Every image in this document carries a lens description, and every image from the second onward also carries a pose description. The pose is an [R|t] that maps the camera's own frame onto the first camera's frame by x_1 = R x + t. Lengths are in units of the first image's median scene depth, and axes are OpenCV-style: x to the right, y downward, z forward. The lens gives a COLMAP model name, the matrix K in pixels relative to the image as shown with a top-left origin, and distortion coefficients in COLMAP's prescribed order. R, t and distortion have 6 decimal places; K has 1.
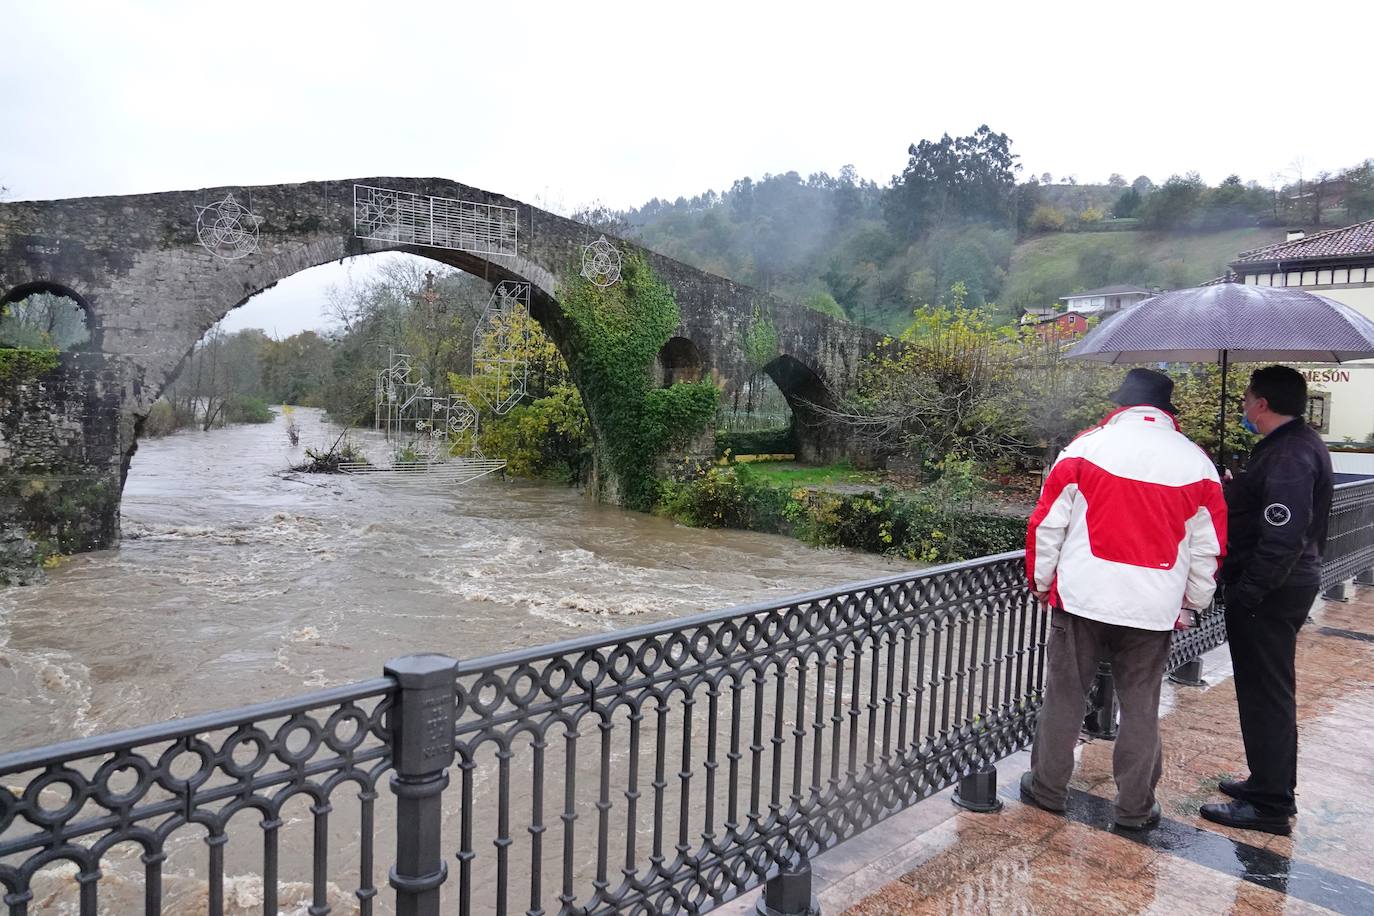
lens RADIAL K [[957.5, 0, 688.8], [0, 957.5, 460.1], [0, 0, 1]] dist [0.005961, 0.001526]
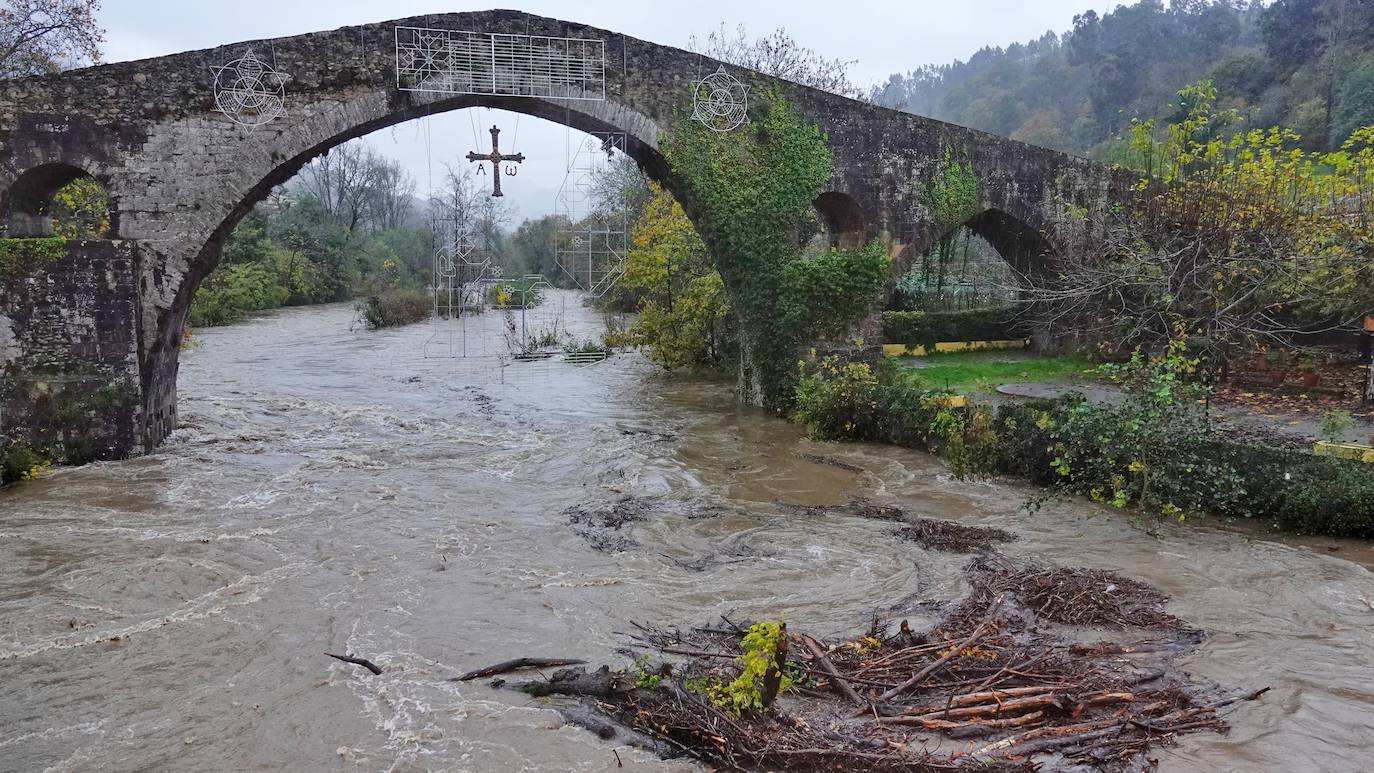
lens RADIAL K [[1009.7, 0, 688.8], [0, 1009.7, 387.4], [0, 0, 1]] dist [0.006469, -0.001989]
pose [[0.948202, 0.007310, -0.317583, 0.166137], [0.007027, 0.999008, 0.043976, -0.008892], [0.317589, -0.043930, 0.947210, 0.217568]]
